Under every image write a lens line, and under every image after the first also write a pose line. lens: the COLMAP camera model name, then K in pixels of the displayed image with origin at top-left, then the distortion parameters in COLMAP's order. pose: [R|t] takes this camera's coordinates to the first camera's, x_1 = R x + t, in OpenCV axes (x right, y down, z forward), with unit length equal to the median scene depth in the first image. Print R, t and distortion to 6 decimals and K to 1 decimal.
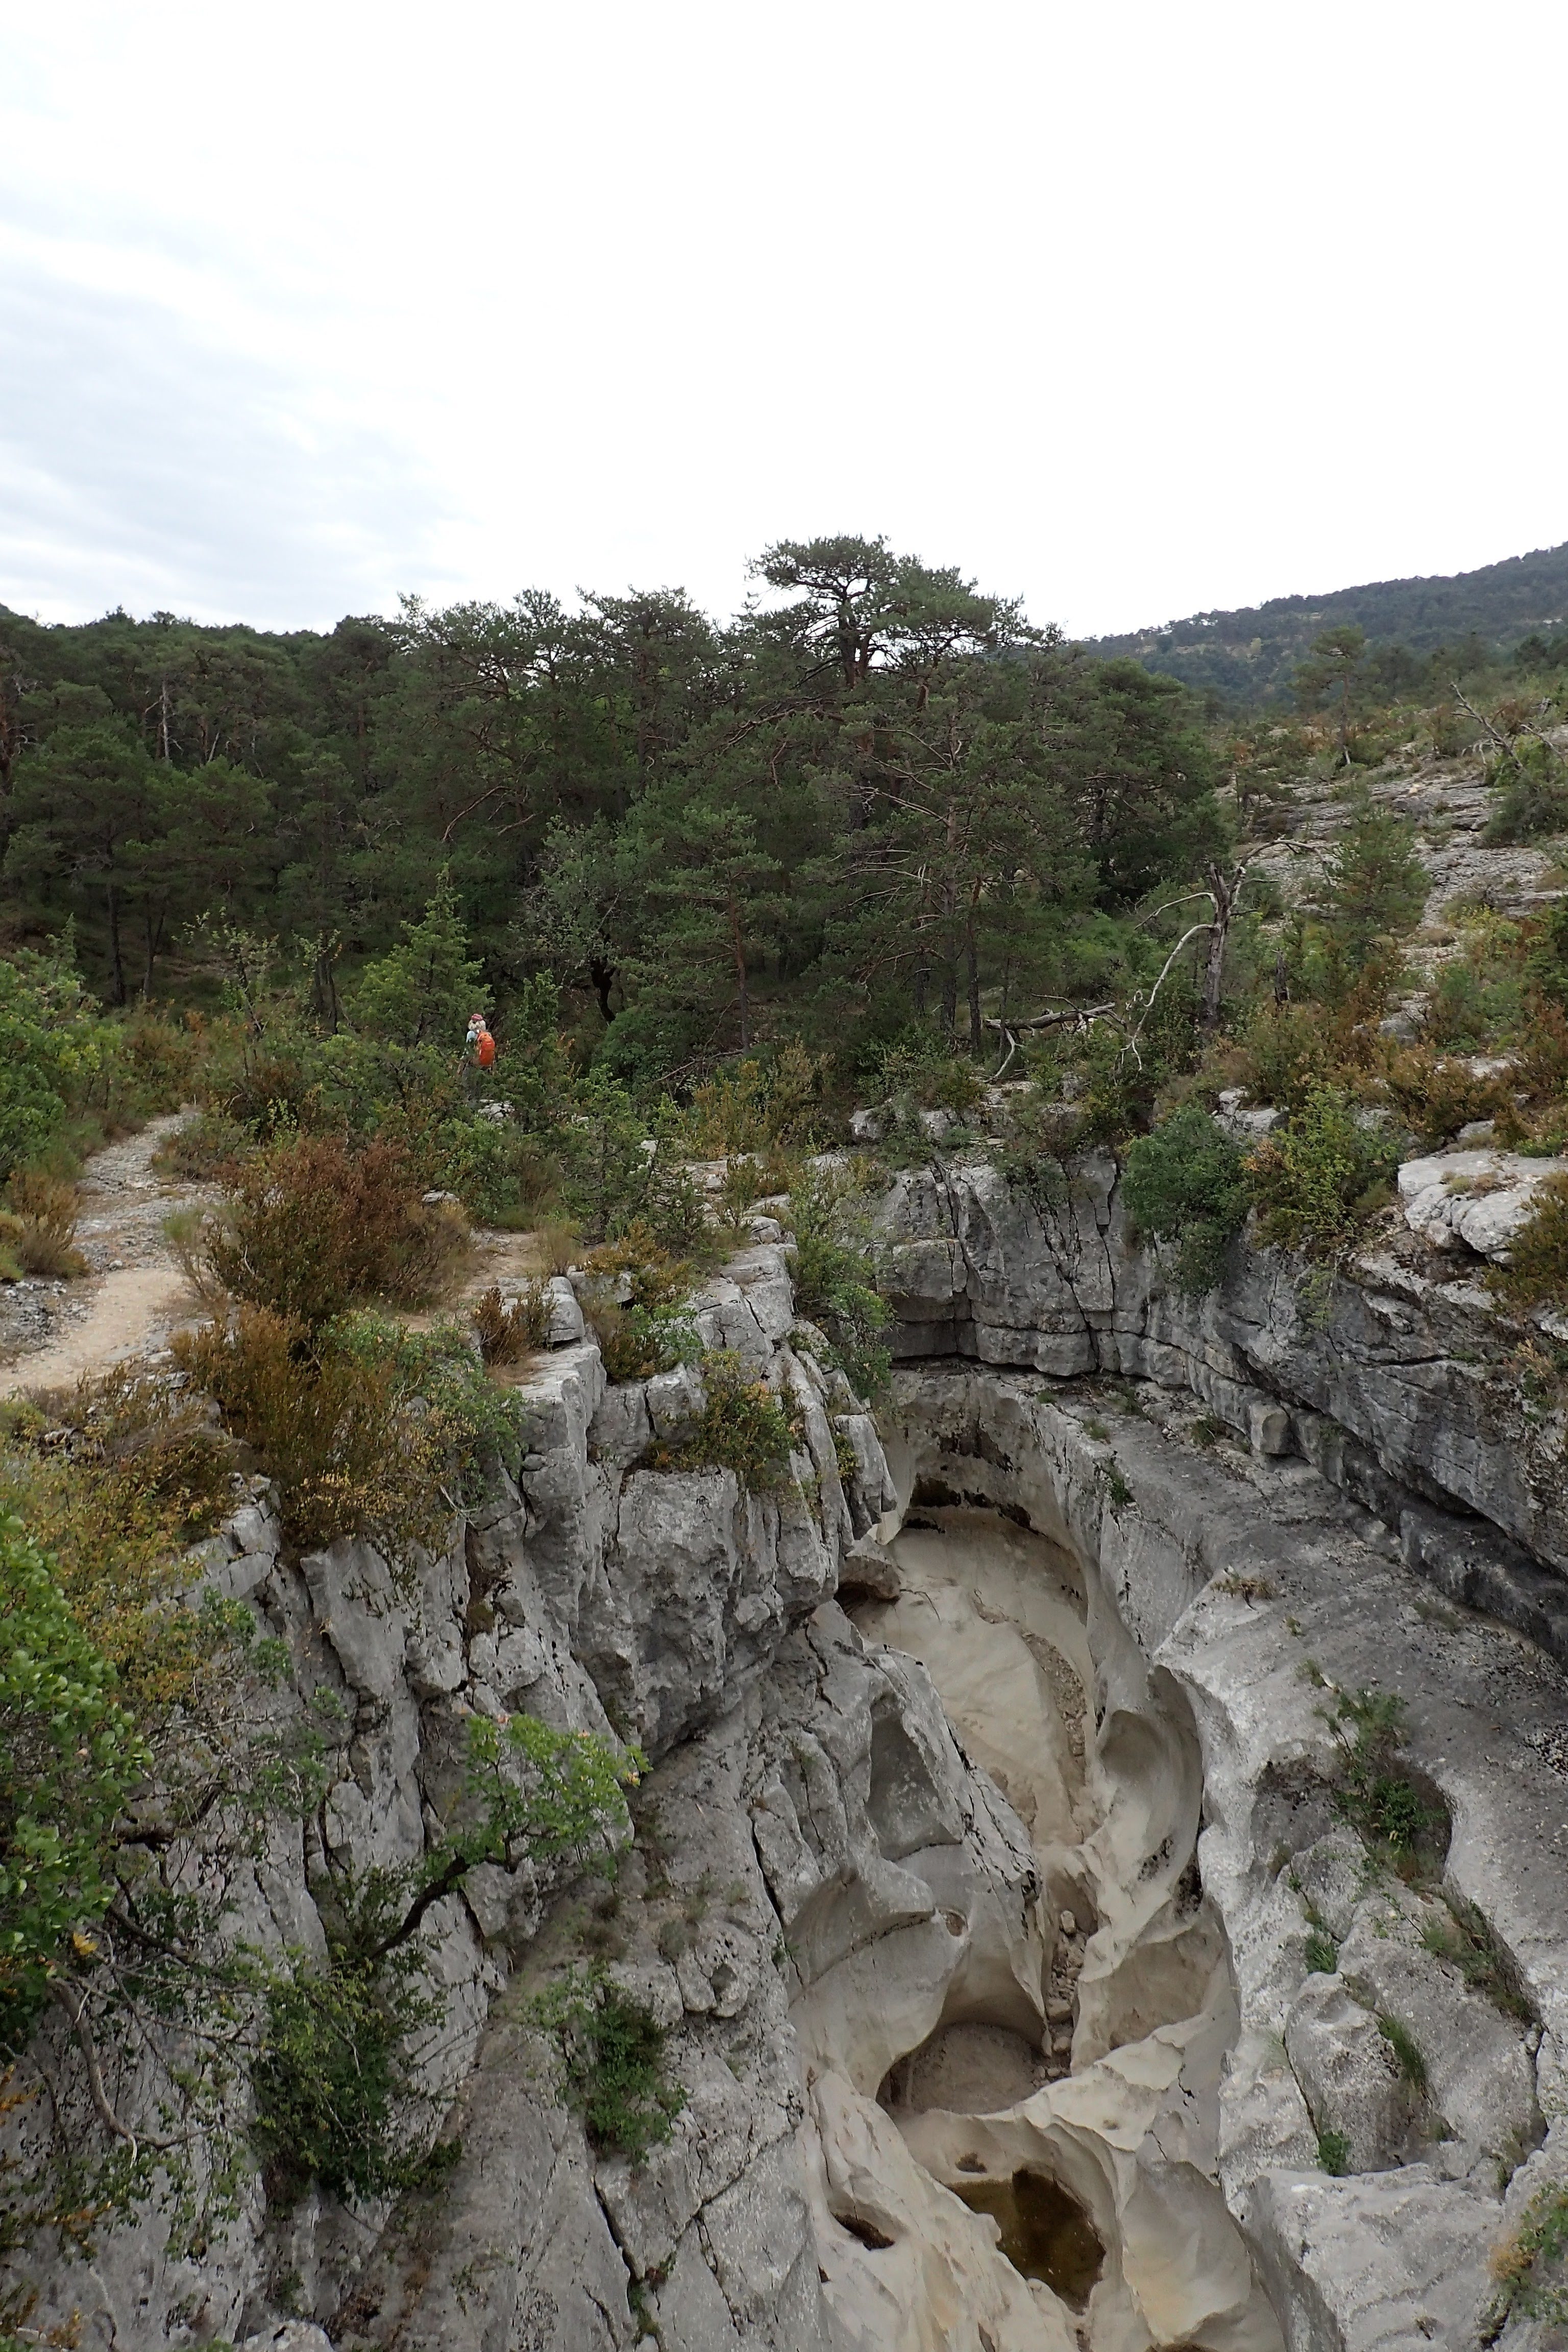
lens RADIAL K [[1767.1, 0, 784.0], [0, 1767.1, 1176.0], [0, 0, 1]] dist [0.036101, -0.060146]
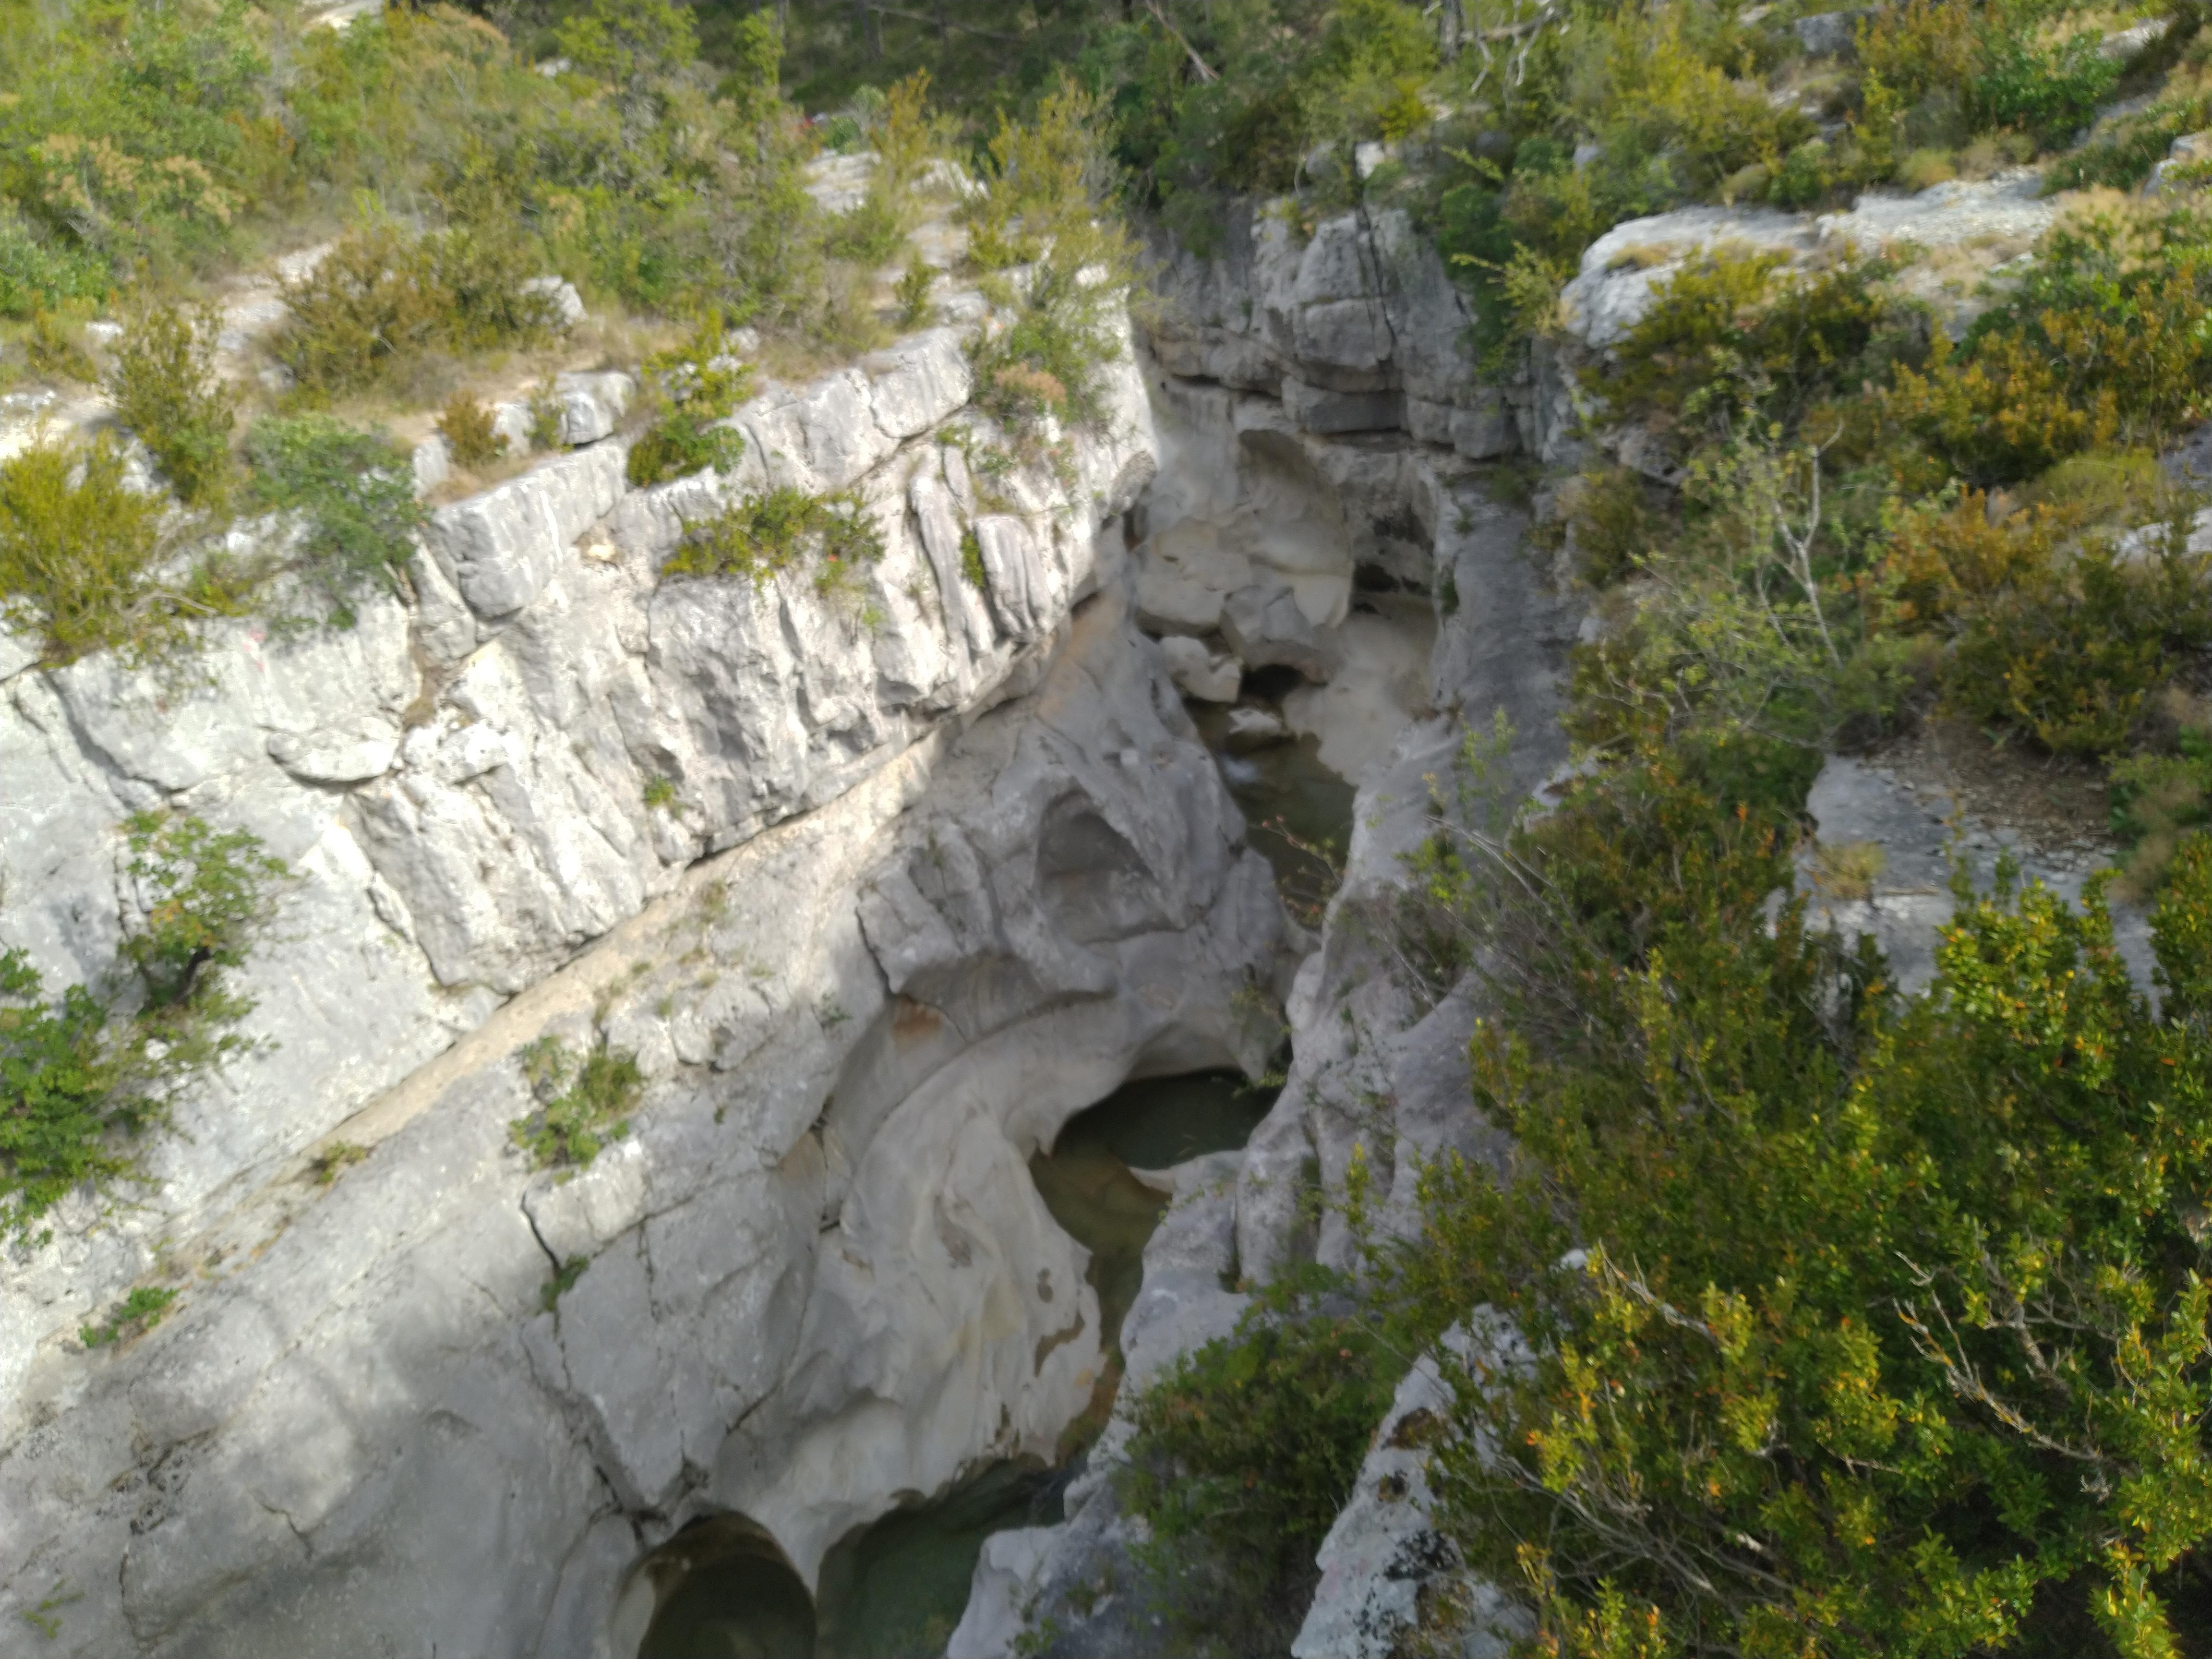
lens RADIAL K [[1818.2, 0, 1106.0], [0, 1818.2, 829.5], [0, 0, 1]] dist [0.011505, -0.006978]
pose [[0.962428, 0.078742, -0.259868, 0.406919], [0.012780, 0.942835, 0.333016, -0.035357], [0.271235, -0.323825, 0.906404, 0.072859]]
